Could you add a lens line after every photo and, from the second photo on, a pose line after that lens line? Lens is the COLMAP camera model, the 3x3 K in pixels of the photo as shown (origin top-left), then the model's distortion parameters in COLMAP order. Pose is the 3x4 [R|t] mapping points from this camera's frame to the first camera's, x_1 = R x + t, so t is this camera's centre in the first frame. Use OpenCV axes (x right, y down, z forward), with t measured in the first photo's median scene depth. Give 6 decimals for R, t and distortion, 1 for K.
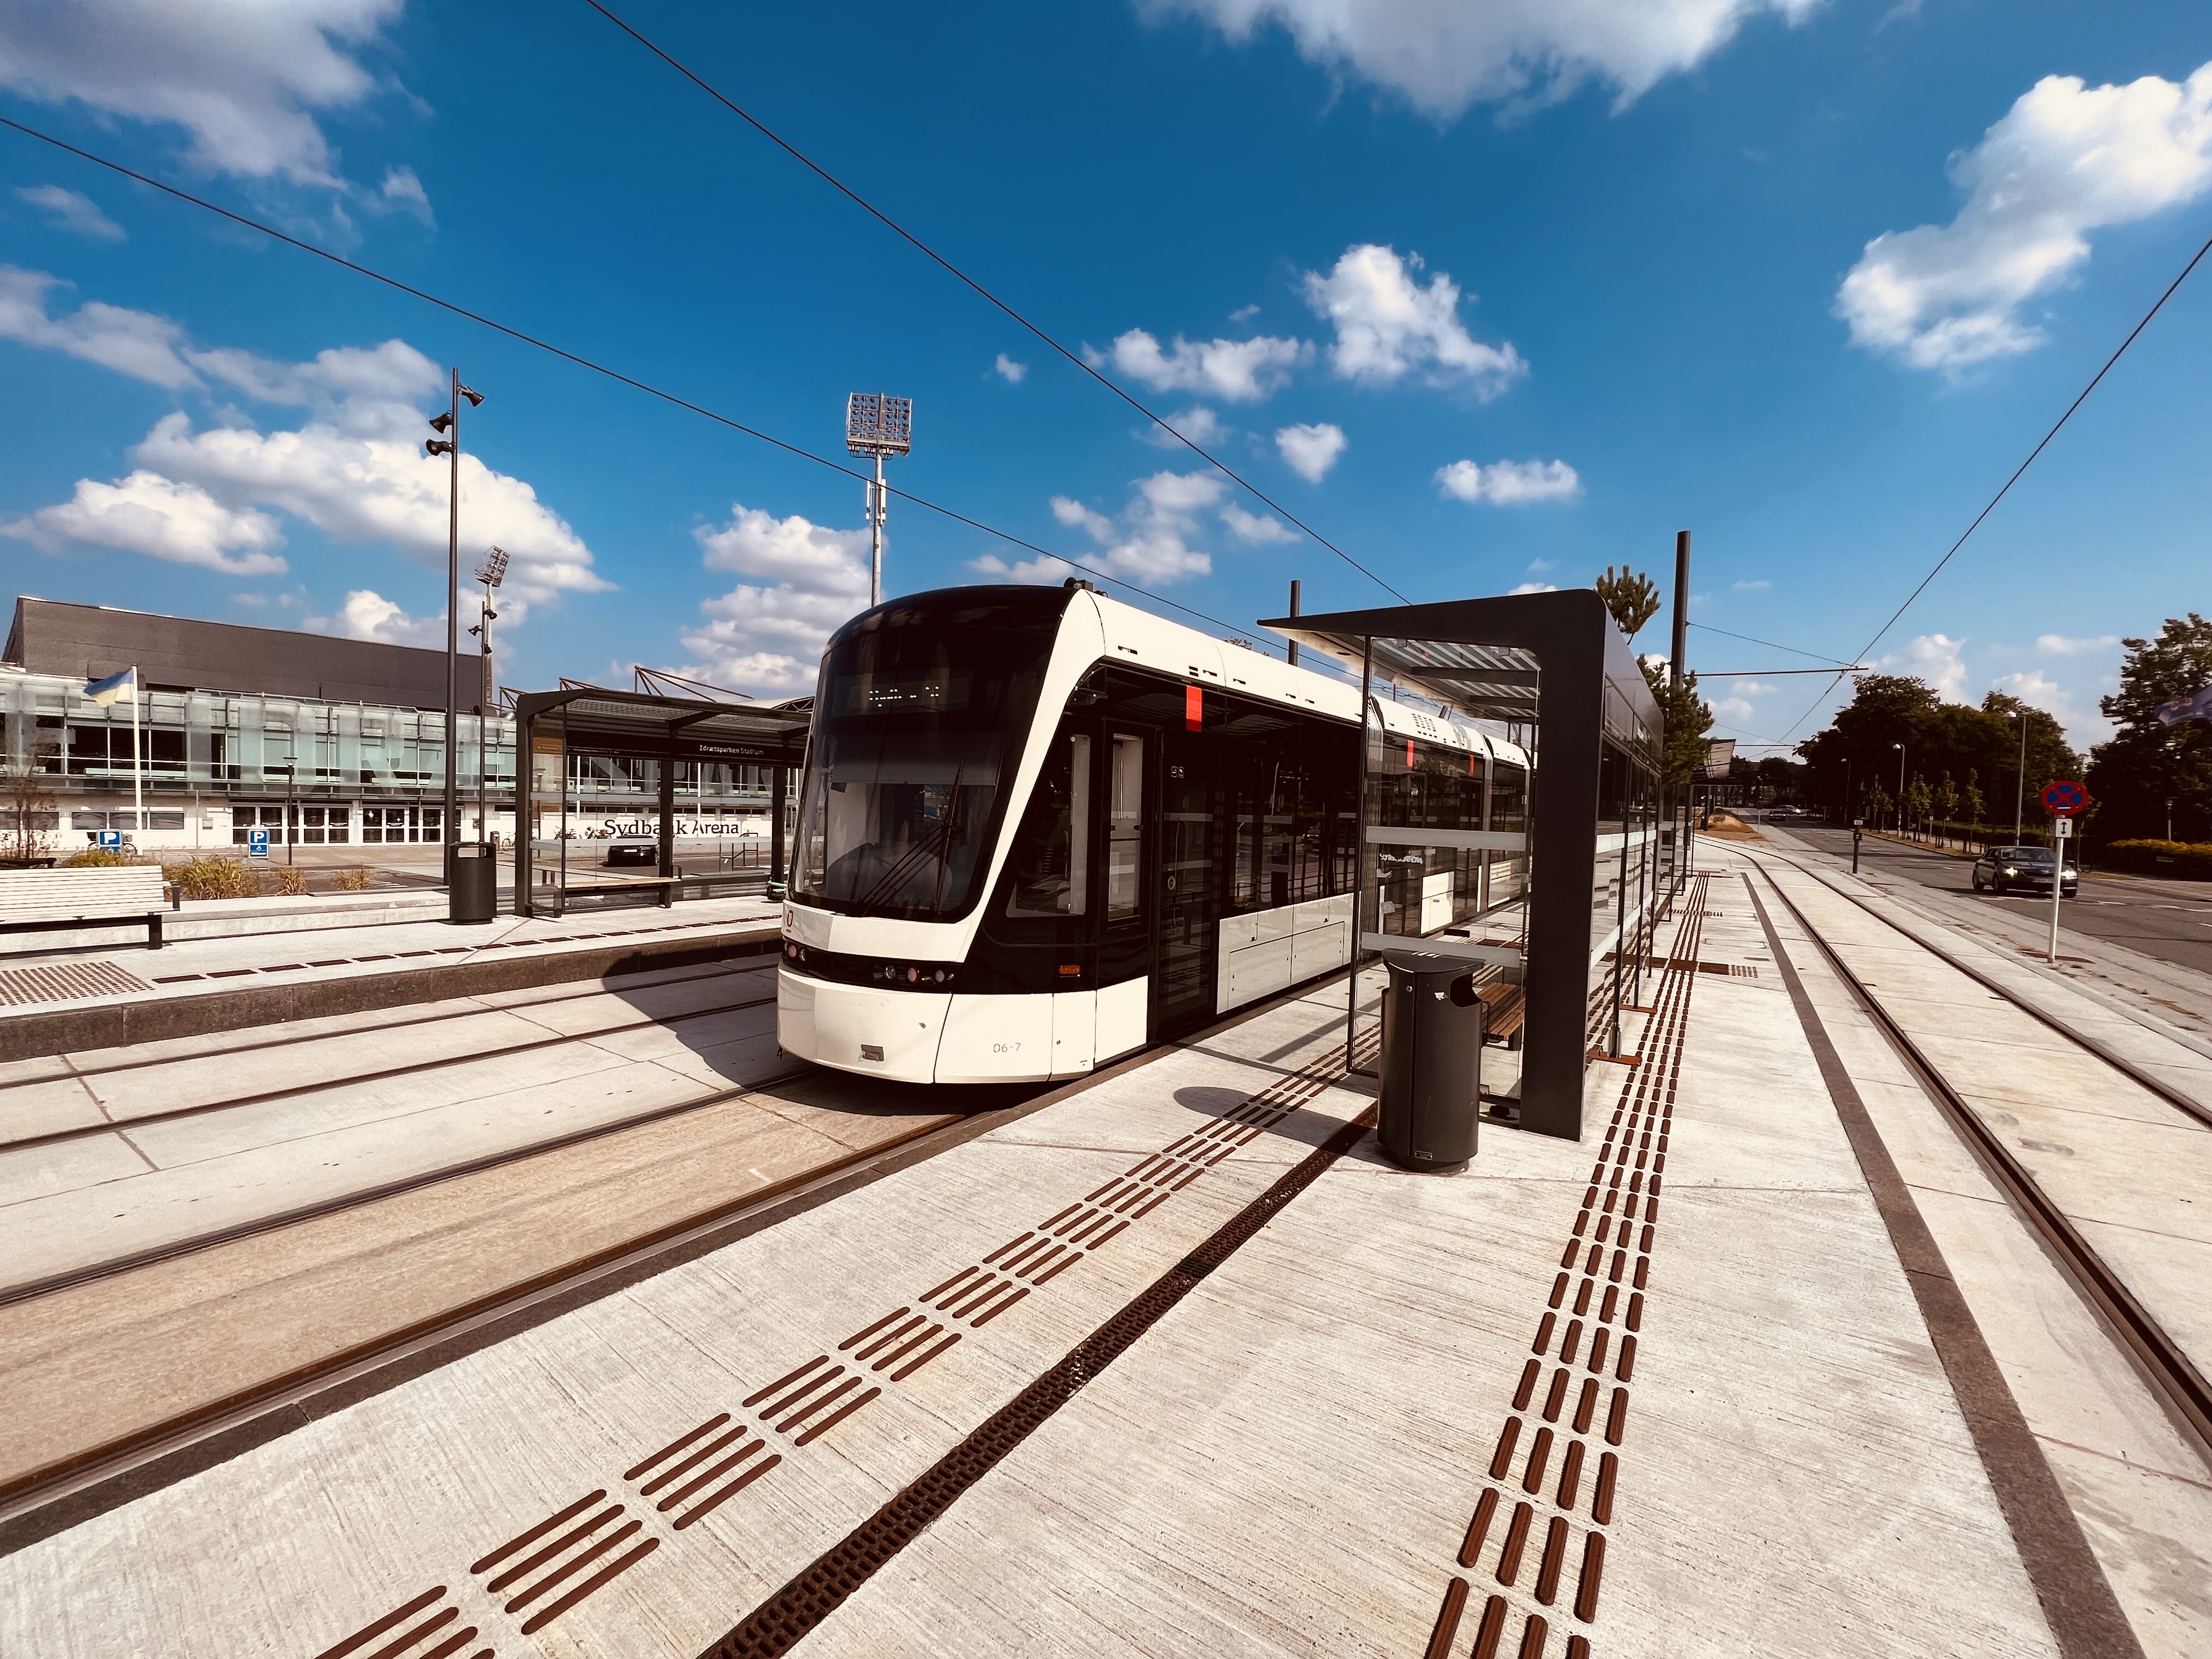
lens RADIAL K [[882.7, 0, 1105.0], [0, 882.7, 833.5], [0, 0, 1]] dist [0.002218, -0.000443]
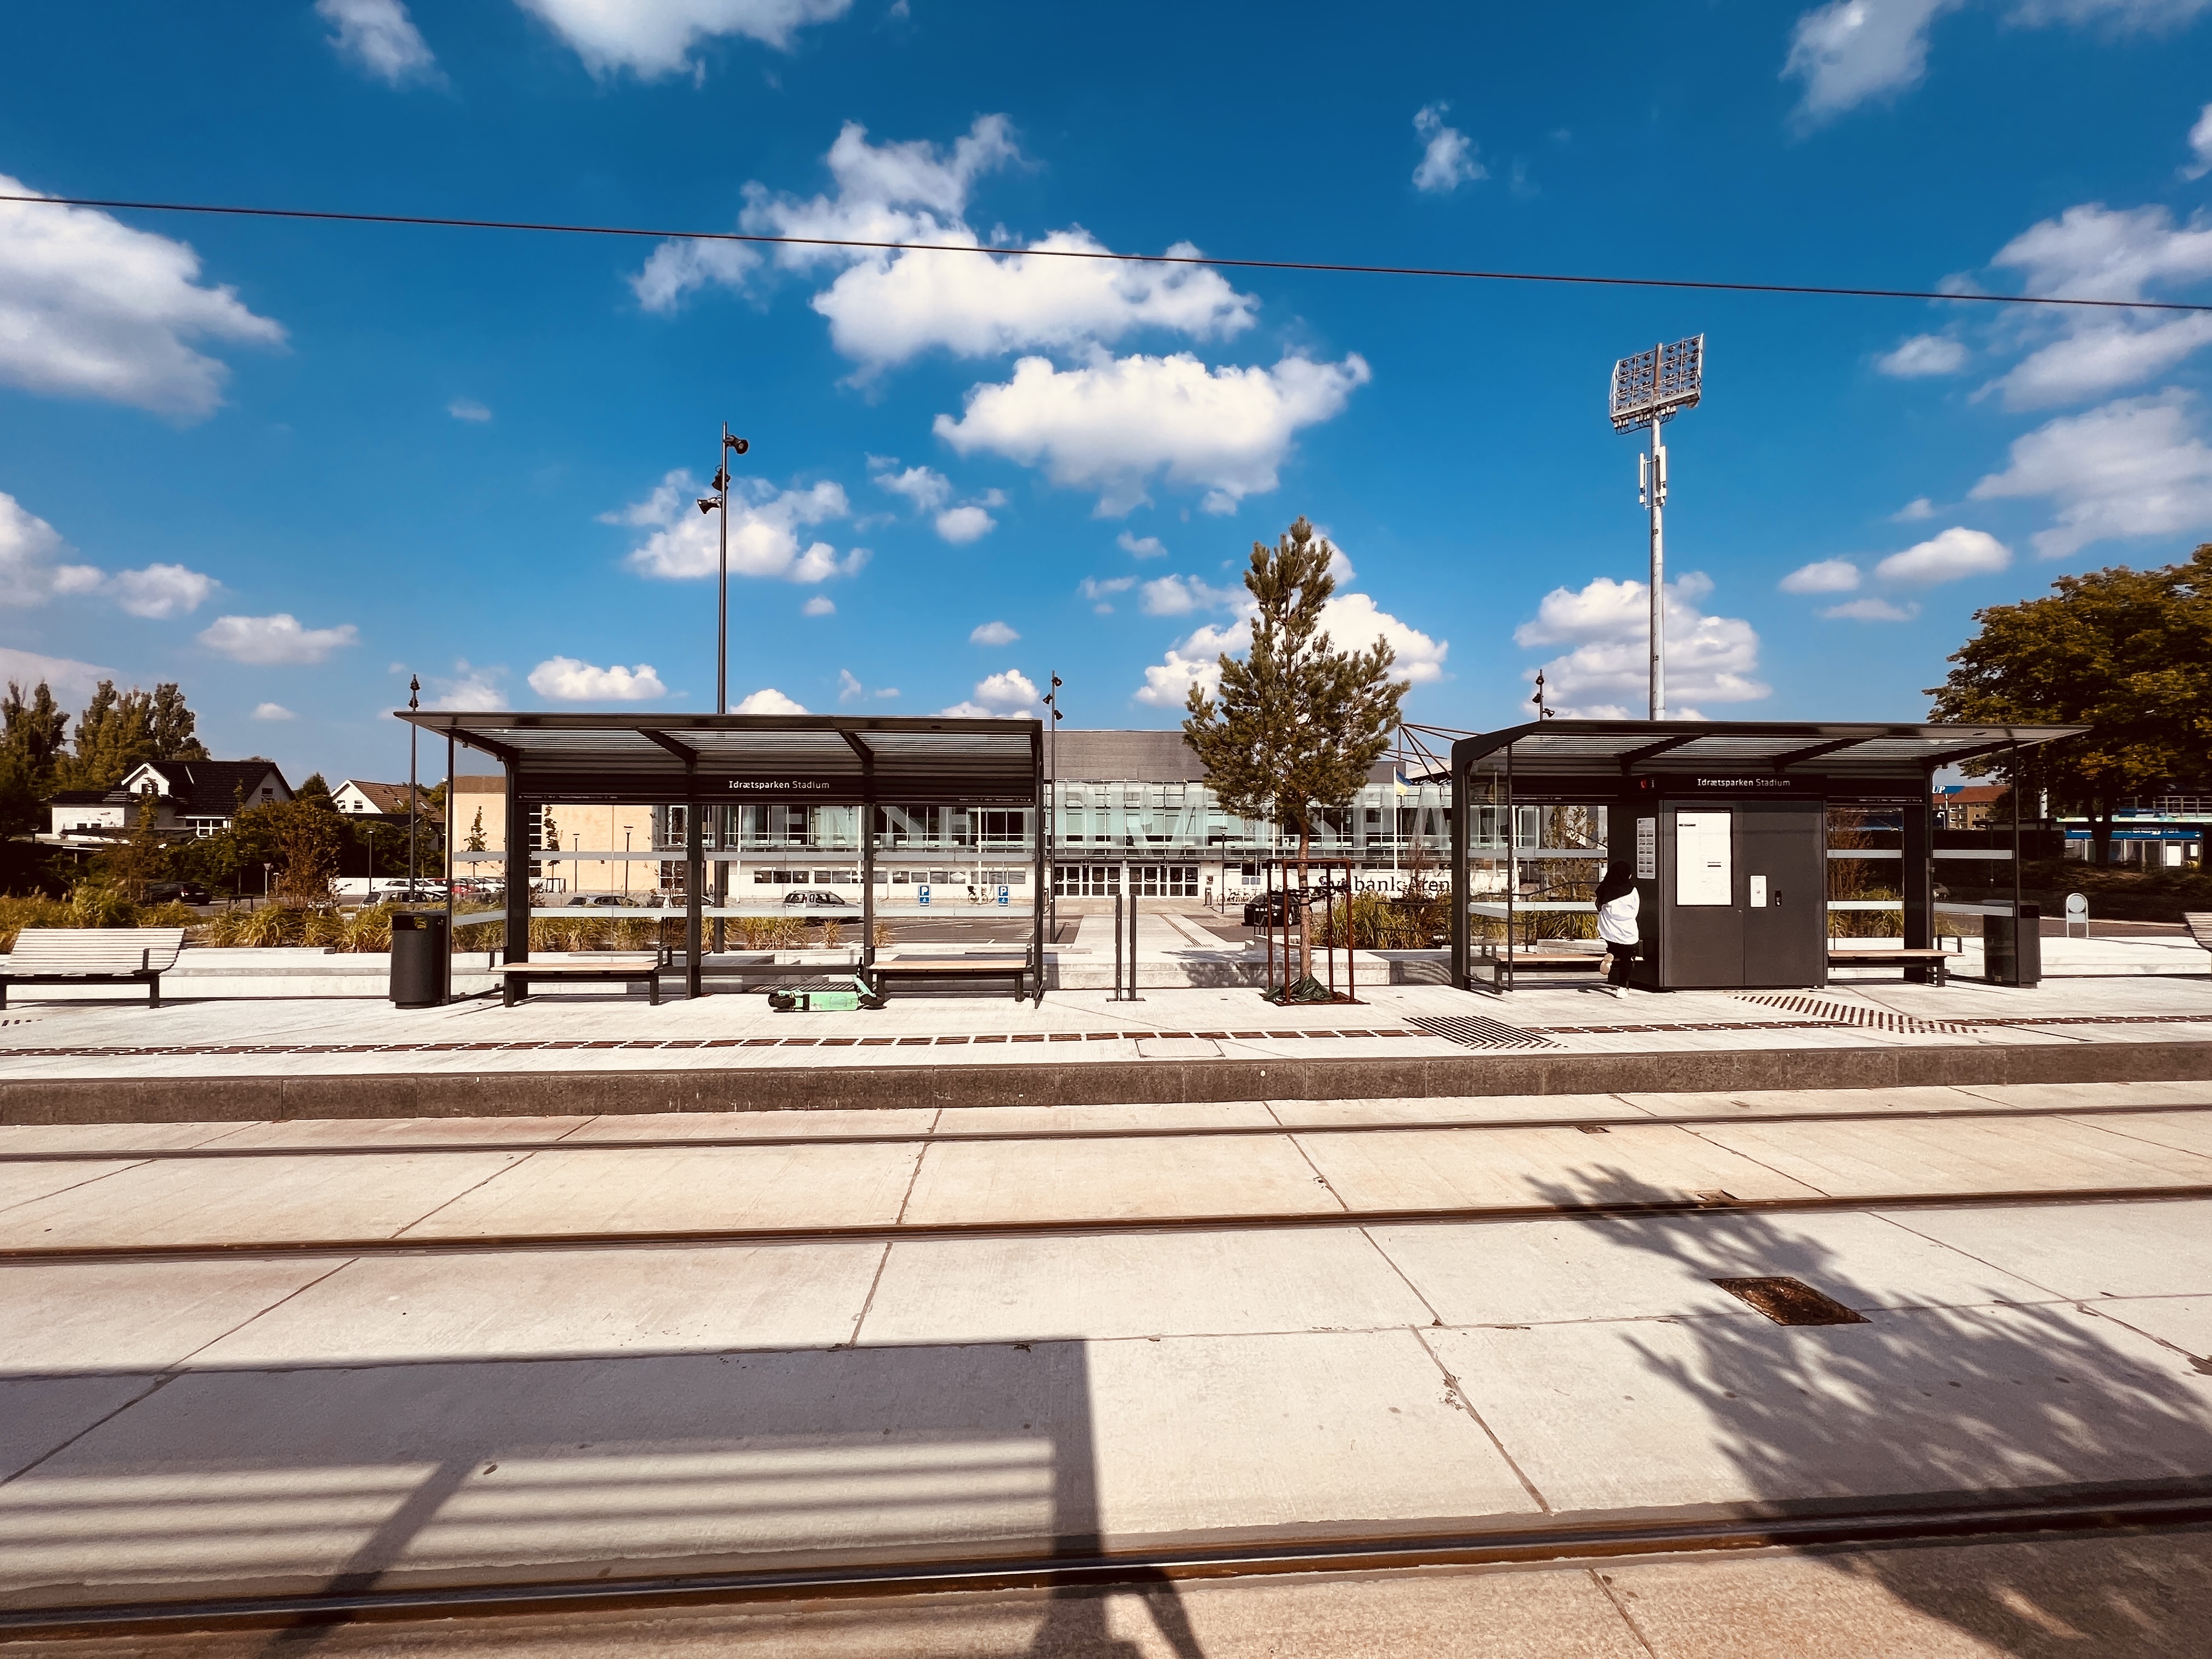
lens RADIAL K [[882.7, 0, 1102.2], [0, 882.7, 820.4], [0, 0, 1]] dist [0.002218, -0.000443]
pose [[0.614493, -0.049538, -0.787365, 0.456499], [-0.010900, 0.997398, -0.071259, -0.031546], [0.788847, 0.052371, 0.612354, 1.246800]]
